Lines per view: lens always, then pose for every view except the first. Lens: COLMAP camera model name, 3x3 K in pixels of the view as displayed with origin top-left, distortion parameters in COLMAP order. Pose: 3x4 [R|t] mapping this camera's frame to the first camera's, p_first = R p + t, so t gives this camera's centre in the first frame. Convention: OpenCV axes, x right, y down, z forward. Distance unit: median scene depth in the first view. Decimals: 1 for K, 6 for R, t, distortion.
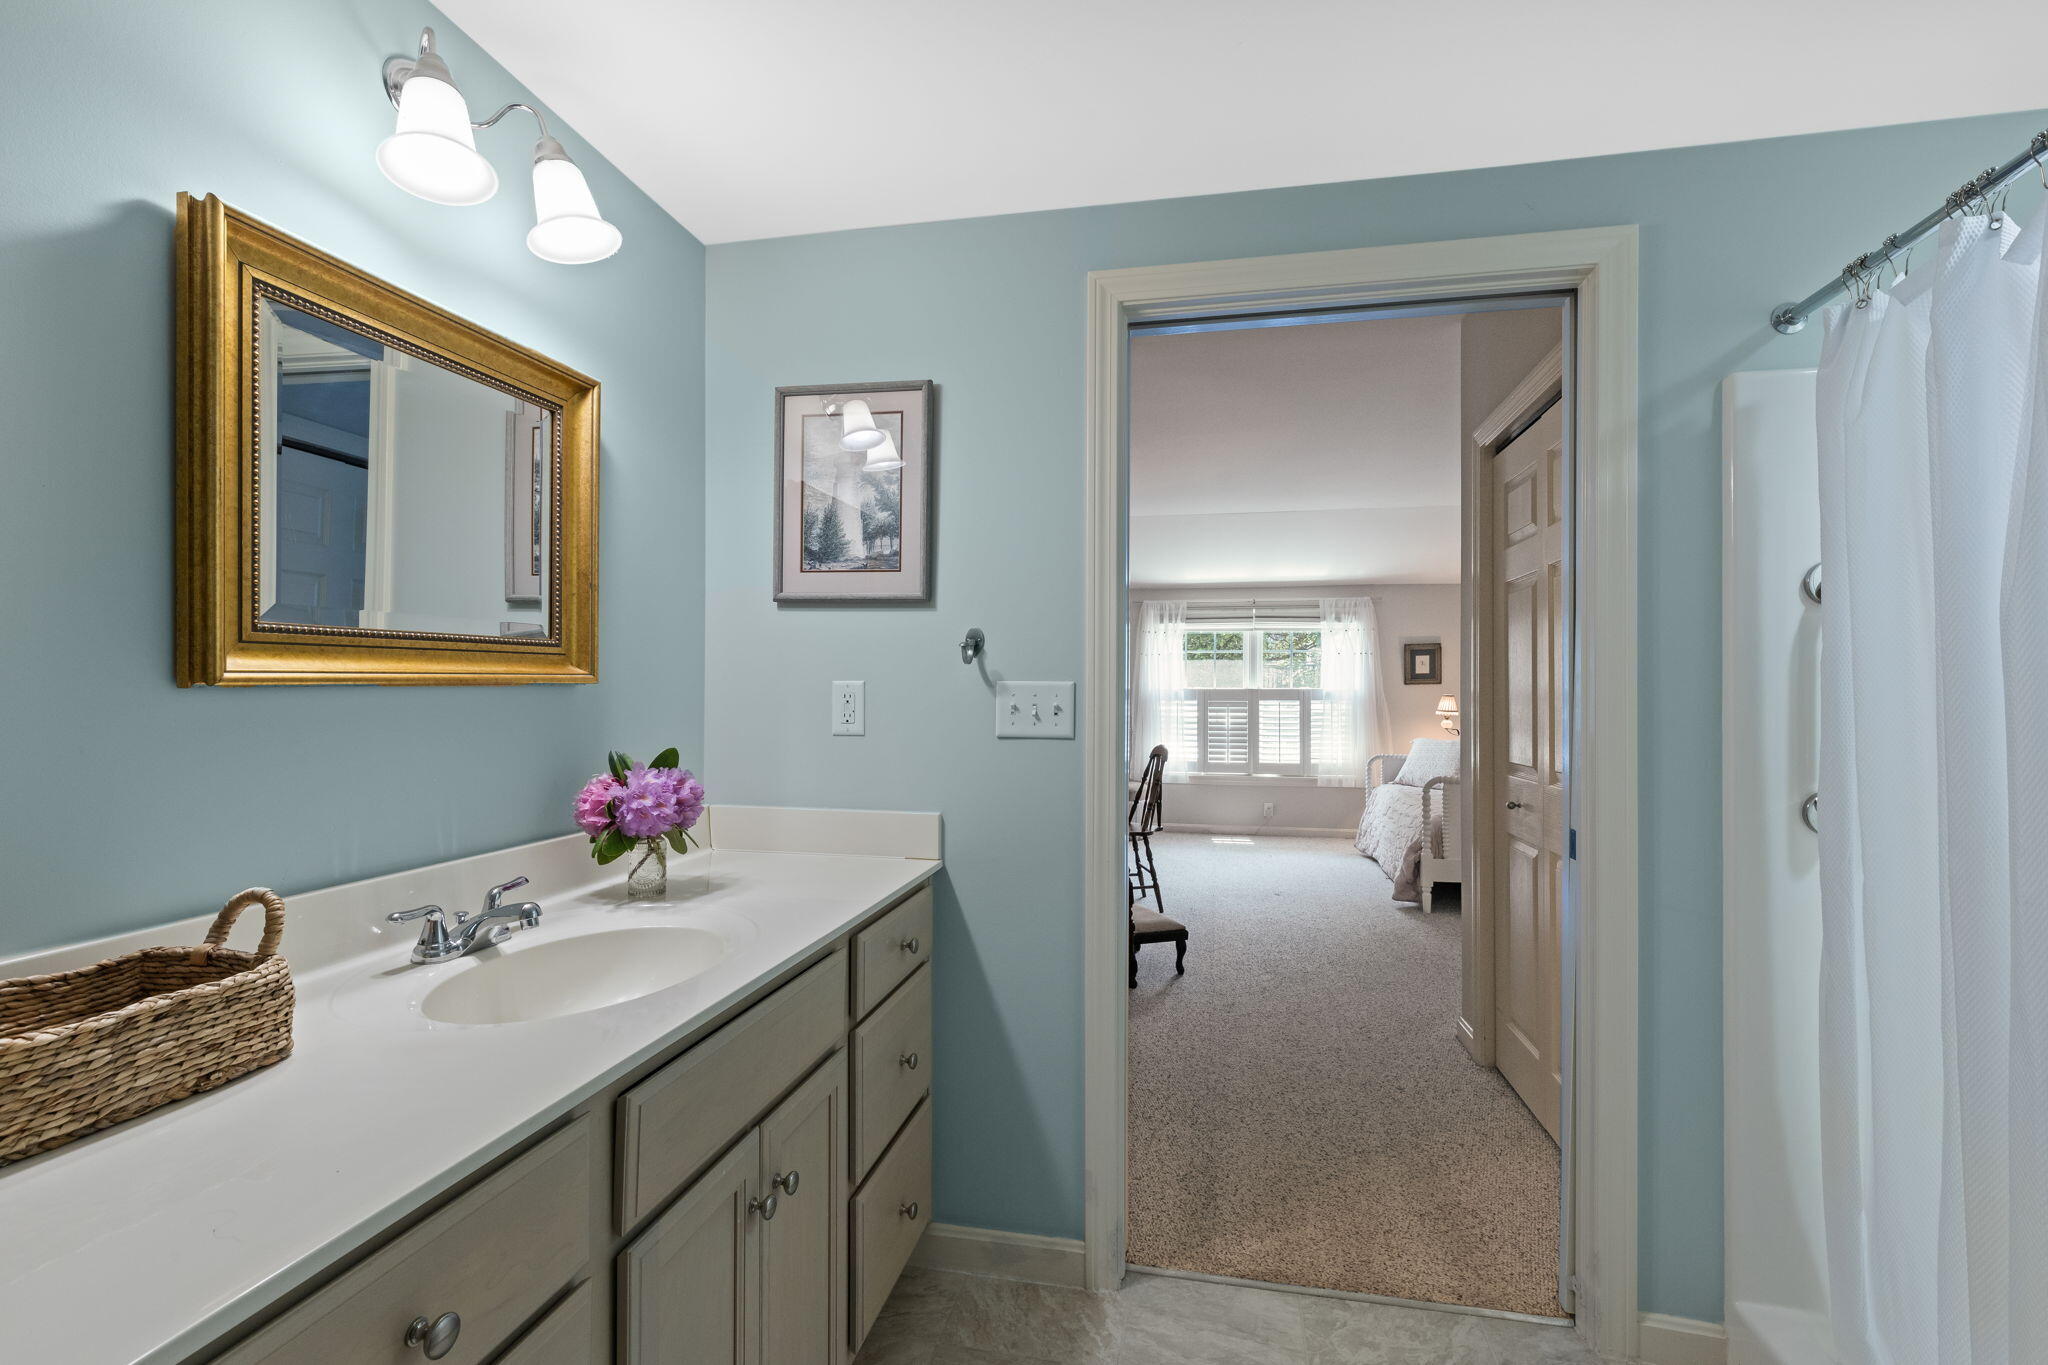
lens RADIAL K [[930.0, 0, 1032.0], [0, 930.0, 678.9], [0, 0, 1]] dist [0.005365, 0.000232]
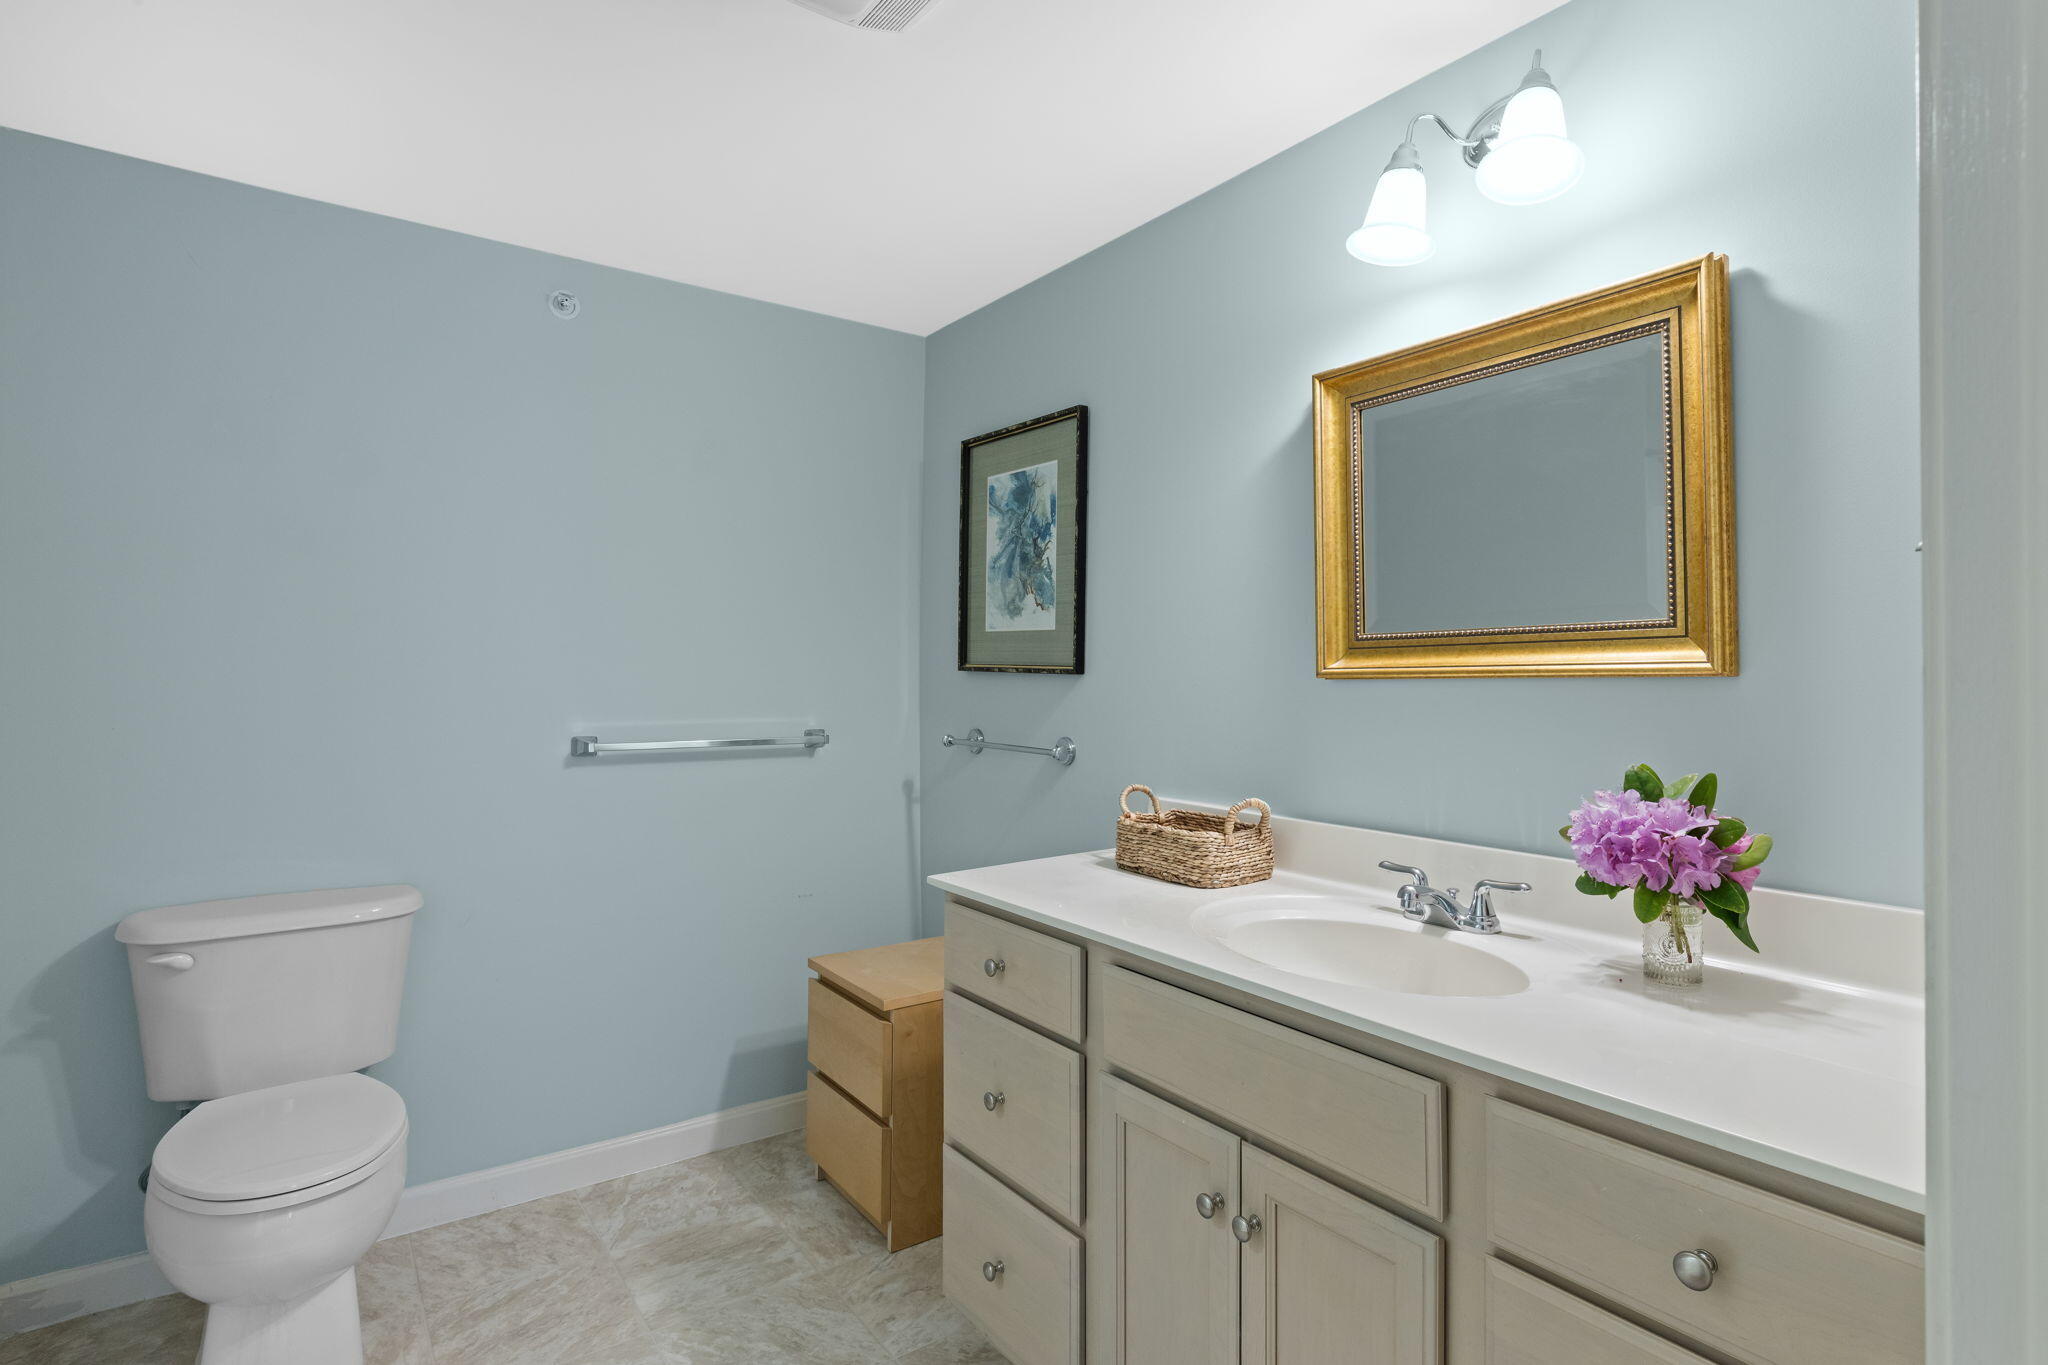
lens RADIAL K [[1020.1, 0, 1028.1], [0, 1020.1, 661.8], [0, 0, 1]] dist [0.001071, 0.000028]
pose [[-0.684193, -0.015430, -0.729138, 0.582914], [0.002425, 0.999723, -0.023431, 0.014690], [0.729297, -0.017800, -0.683966, 1.448570]]
